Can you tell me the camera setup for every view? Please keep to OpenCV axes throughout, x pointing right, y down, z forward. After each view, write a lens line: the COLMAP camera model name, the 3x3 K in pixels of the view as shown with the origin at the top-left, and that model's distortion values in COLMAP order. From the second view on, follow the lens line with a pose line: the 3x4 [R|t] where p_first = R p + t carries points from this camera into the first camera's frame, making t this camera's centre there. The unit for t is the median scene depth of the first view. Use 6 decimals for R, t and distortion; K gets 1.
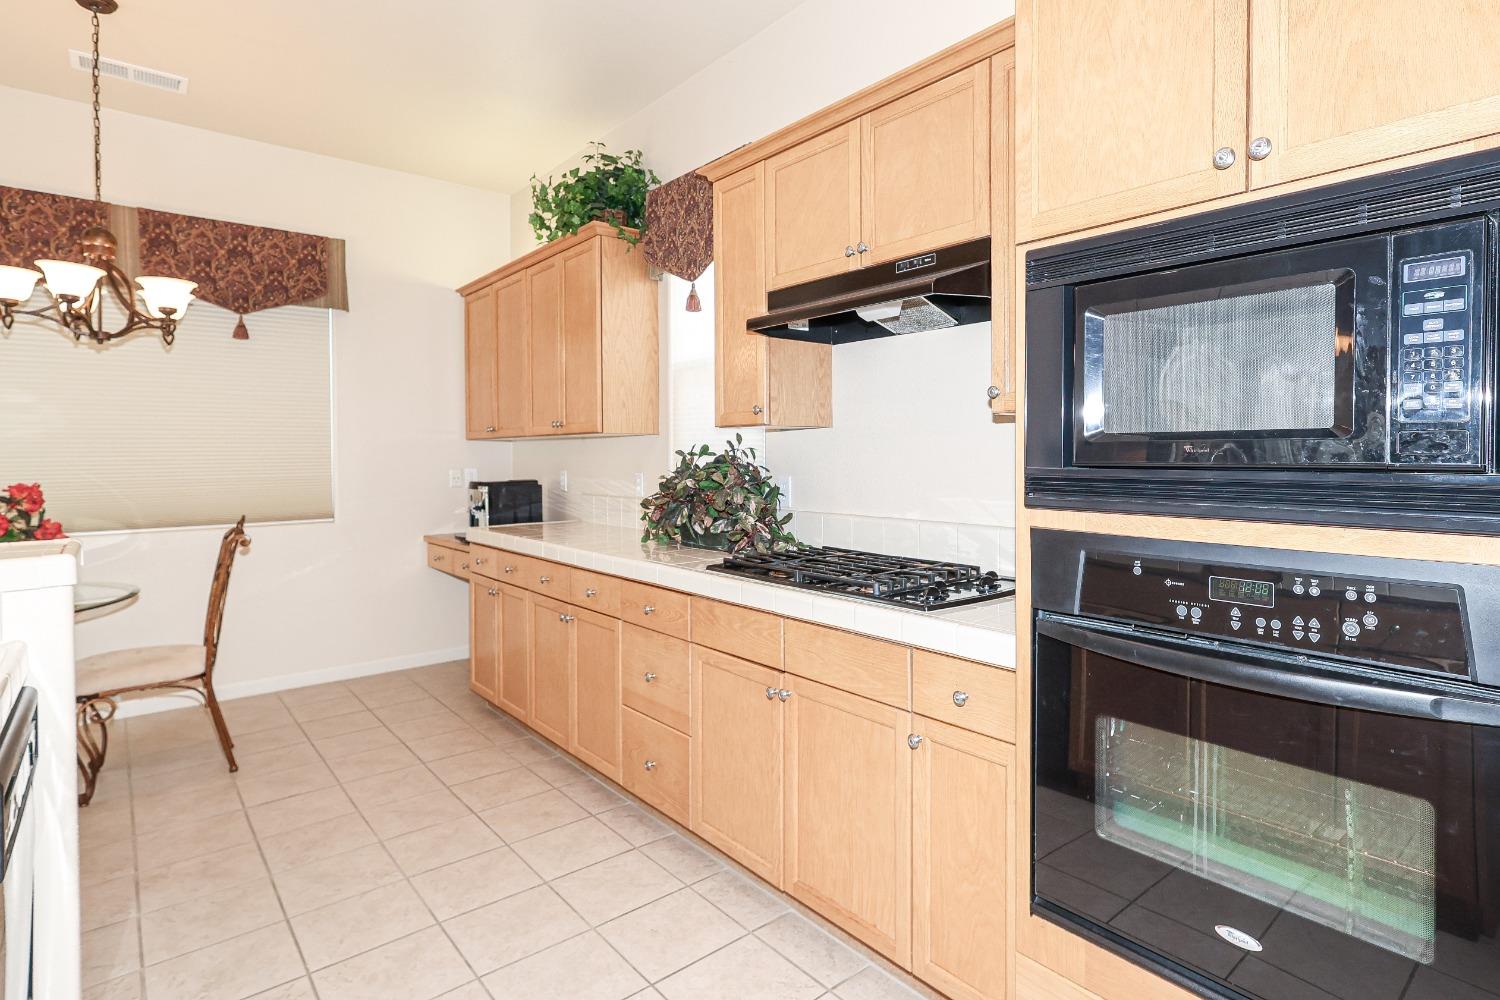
lens RADIAL K [[769.8, 0, 783.3], [0, 769.8, 462.3], [0, 0, 1]] dist [-0.001505, -0.001164]
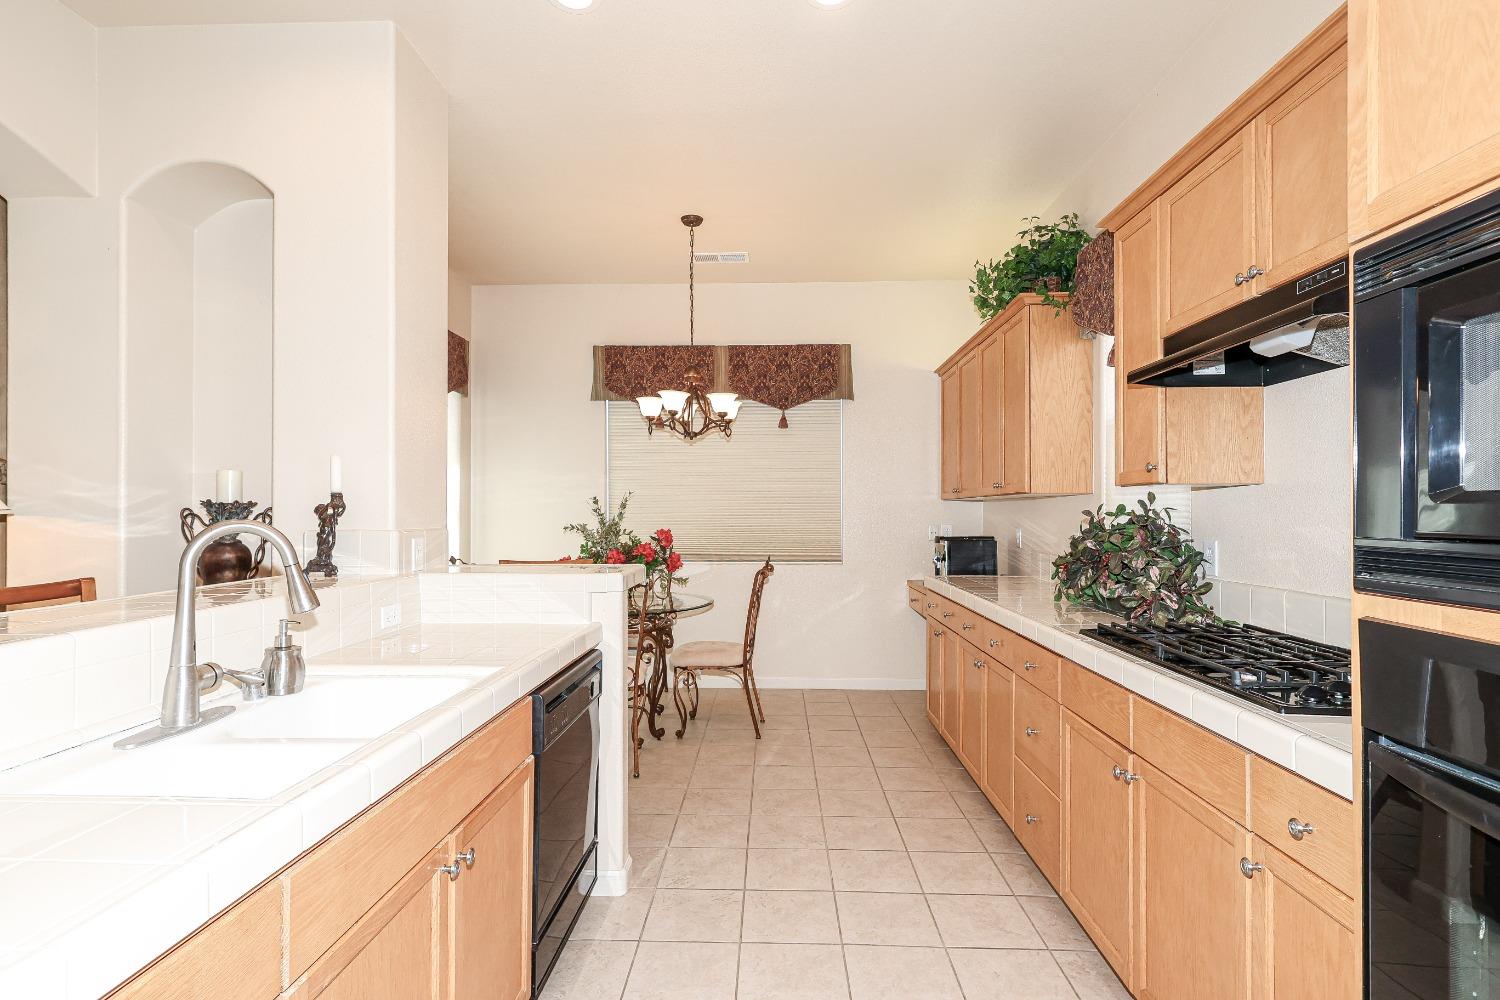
lens RADIAL K [[708.9, 0, 745.9], [0, 708.9, 505.6], [0, 0, 1]] dist [0.001503, 0.001530]
pose [[0.728053, -0.000442, -0.685520, 0.165574], [-0.012725, 0.999819, -0.014158, -0.003176], [0.685402, 0.019031, 0.727916, 0.041464]]
